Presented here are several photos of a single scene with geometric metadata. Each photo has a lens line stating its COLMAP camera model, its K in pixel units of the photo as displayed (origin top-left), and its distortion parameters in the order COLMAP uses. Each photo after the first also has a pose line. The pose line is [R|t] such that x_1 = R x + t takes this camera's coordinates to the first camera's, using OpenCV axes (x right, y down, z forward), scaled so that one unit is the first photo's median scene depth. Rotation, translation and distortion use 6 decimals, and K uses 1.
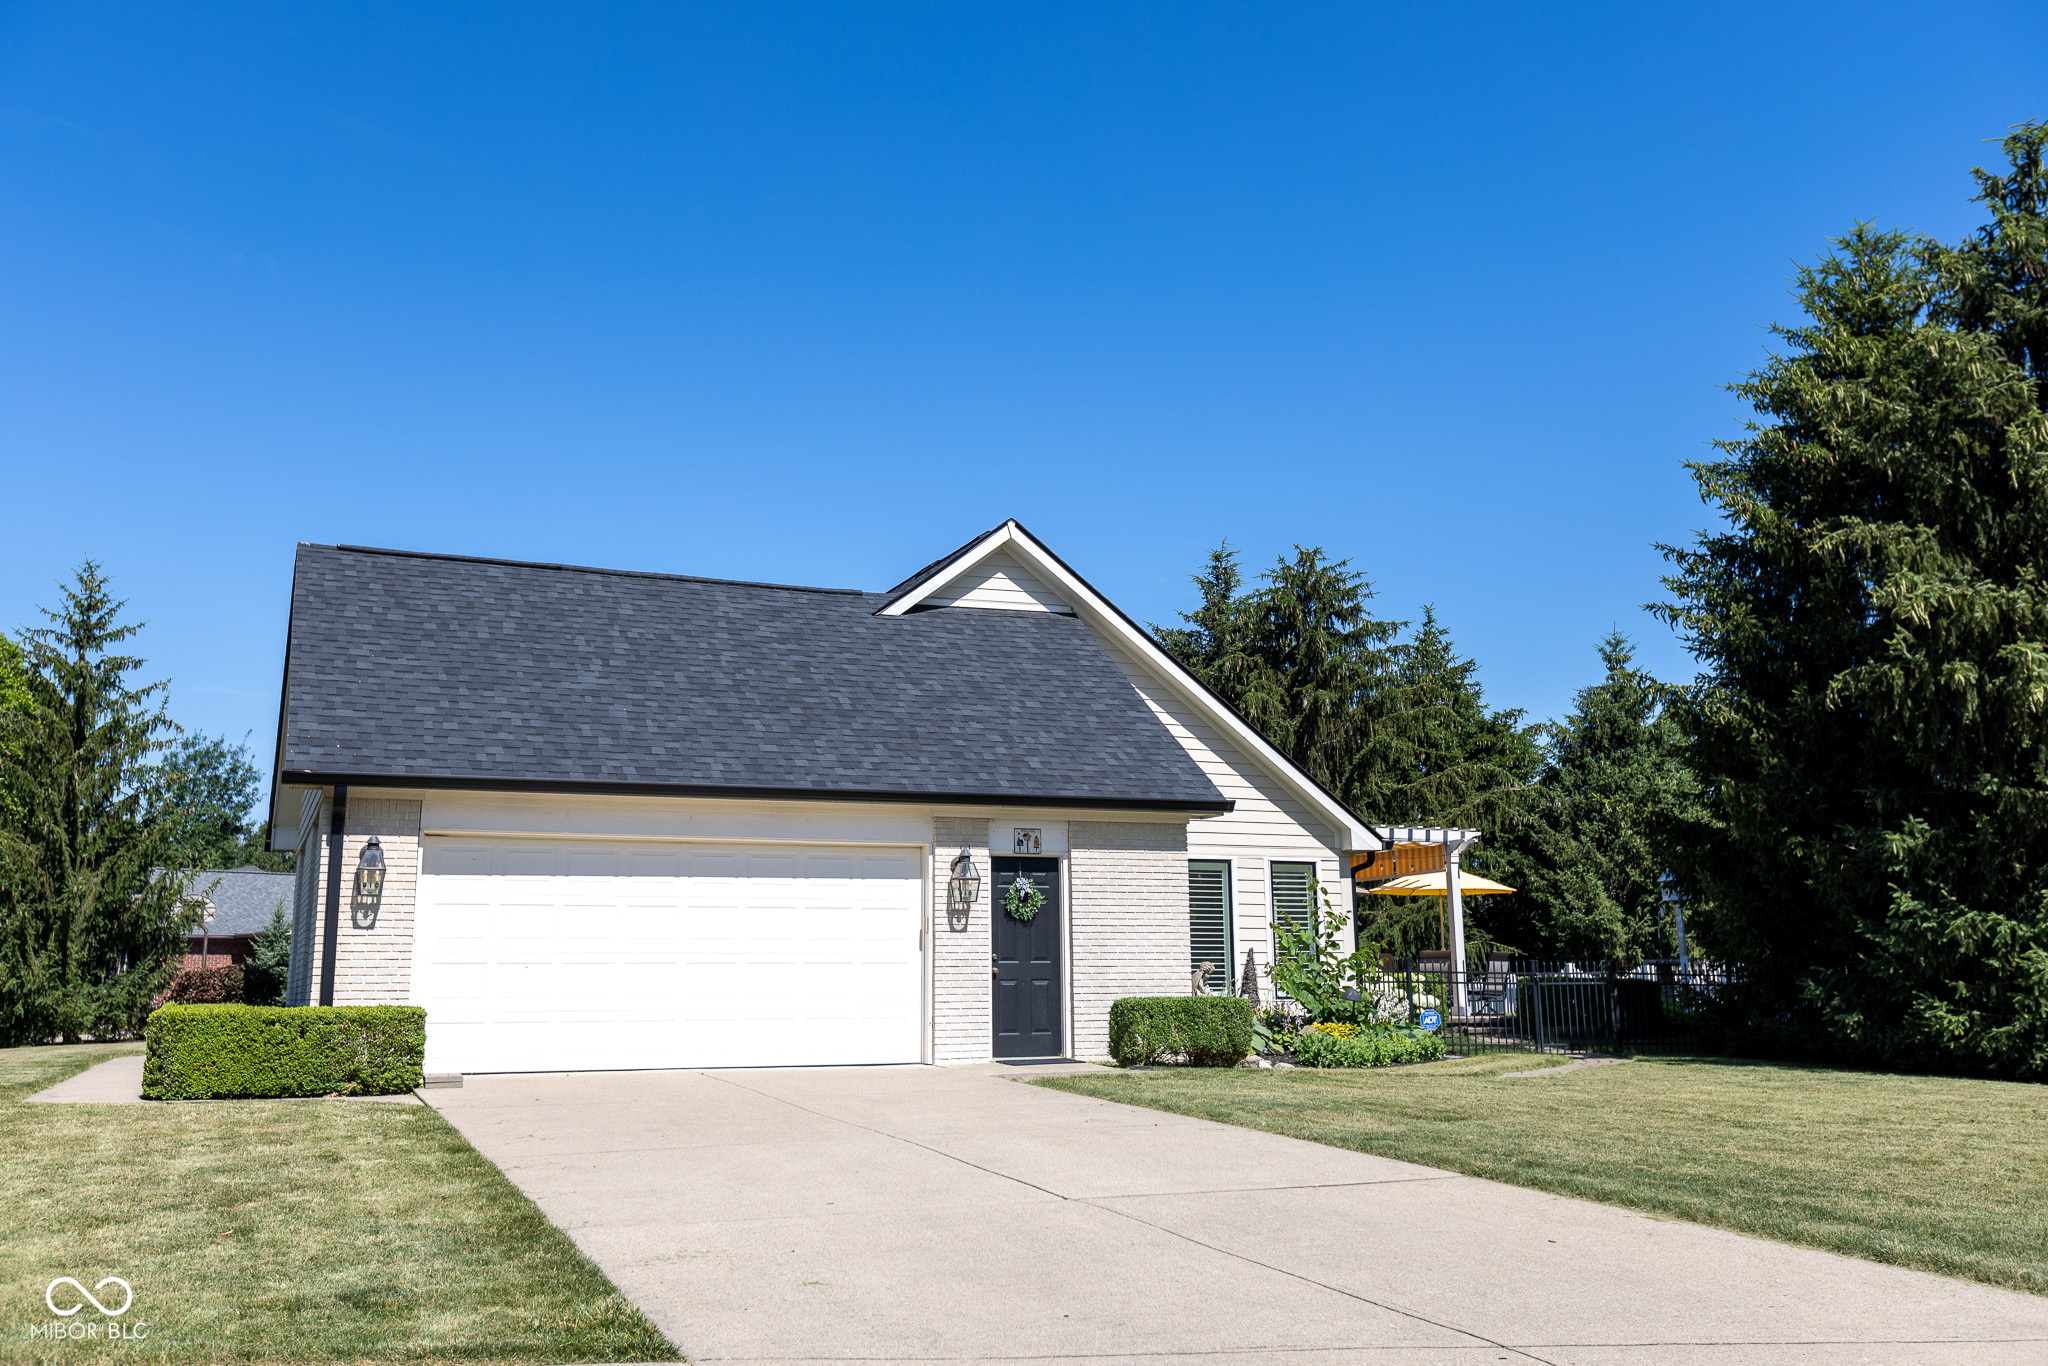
lens RADIAL K [[1776.3, 0, 979.6], [0, 1776.3, 581.7], [0, 0, 1]] dist [-0.005815, 0.009122]
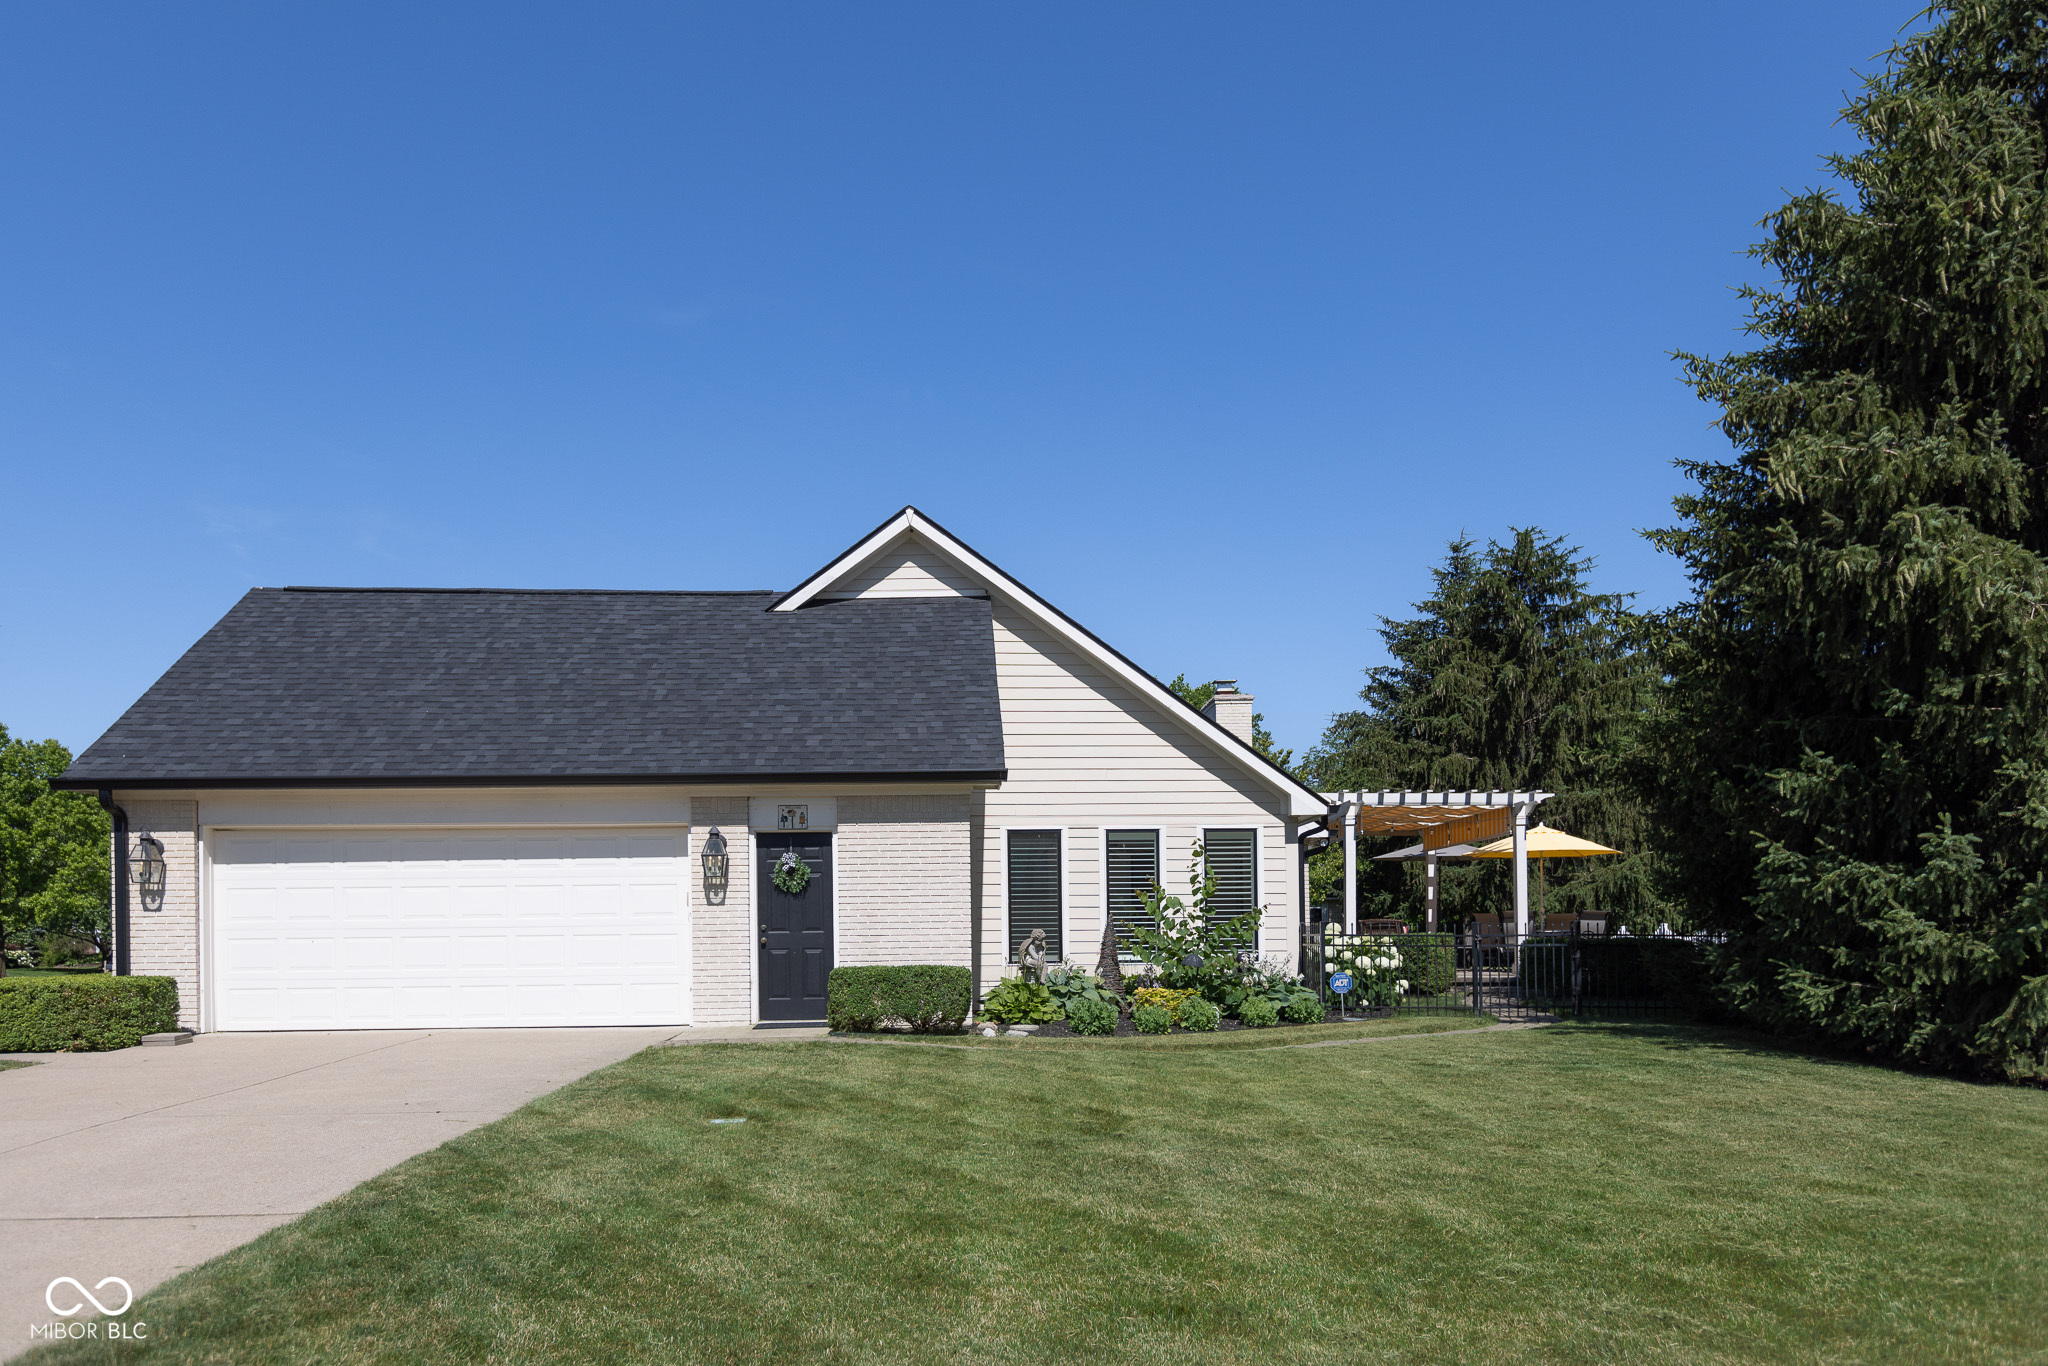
lens RADIAL K [[1348.7, 0, 1016.1], [0, 1348.7, 931.9], [0, 0, 1]] dist [0.005136, 0.001141]
pose [[0.940705, -0.006298, -0.339168, 0.397112], [0.080577, 0.975361, 0.205374, 0.058001], [0.329518, -0.220525, 0.918034, 0.296309]]
